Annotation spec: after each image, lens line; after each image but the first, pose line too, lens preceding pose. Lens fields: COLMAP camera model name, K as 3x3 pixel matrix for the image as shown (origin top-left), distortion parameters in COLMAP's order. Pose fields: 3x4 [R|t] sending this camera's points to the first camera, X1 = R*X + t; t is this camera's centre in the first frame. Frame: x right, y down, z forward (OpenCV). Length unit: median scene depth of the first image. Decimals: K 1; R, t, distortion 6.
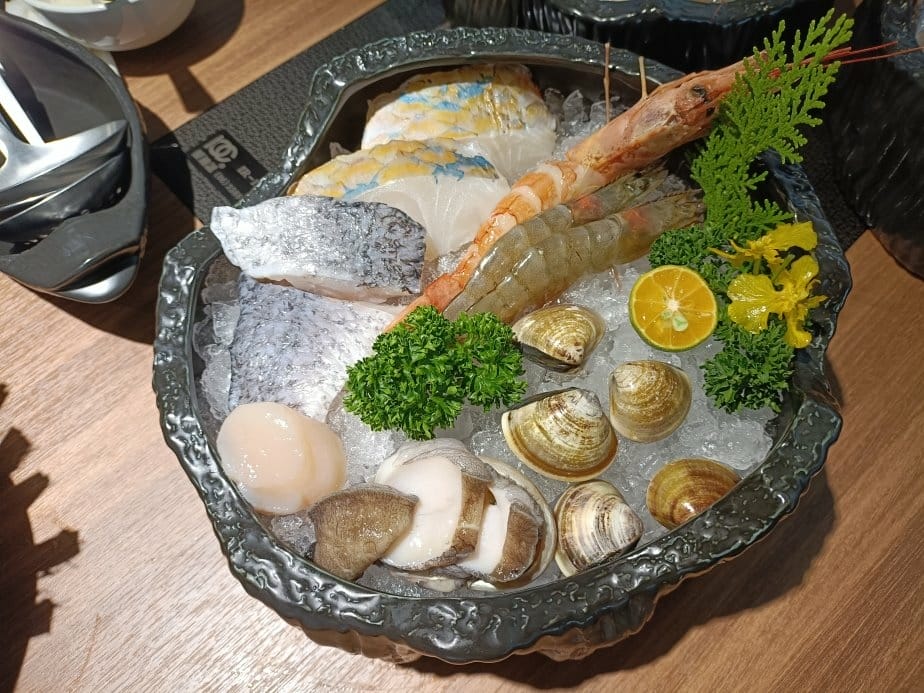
lens RADIAL K [[672.0, 0, 470.3], [0, 672.0, 348.0], [0, 0, 1]] dist [0.089049, -0.173022]
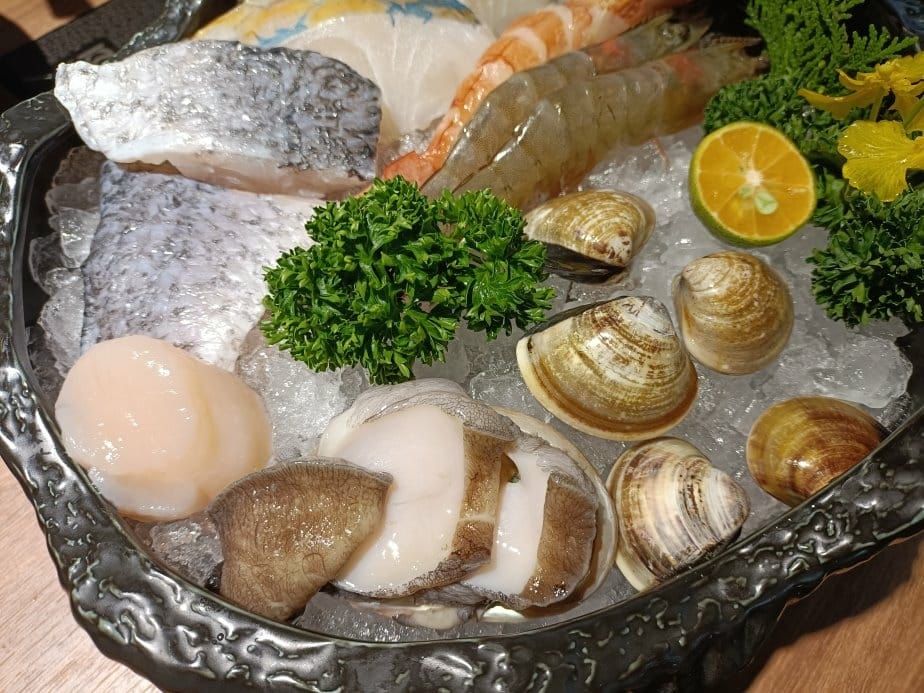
lens RADIAL K [[687.6, 0, 462.0], [0, 687.6, 346.5], [0, 0, 1]] dist [0.015175, -0.058979]
pose [[0.996083, -0.038284, 0.079706, -0.055523], [0.040850, 0.998690, -0.030815, 0.119681], [-0.078422, 0.033951, 0.996342, 0.354757]]
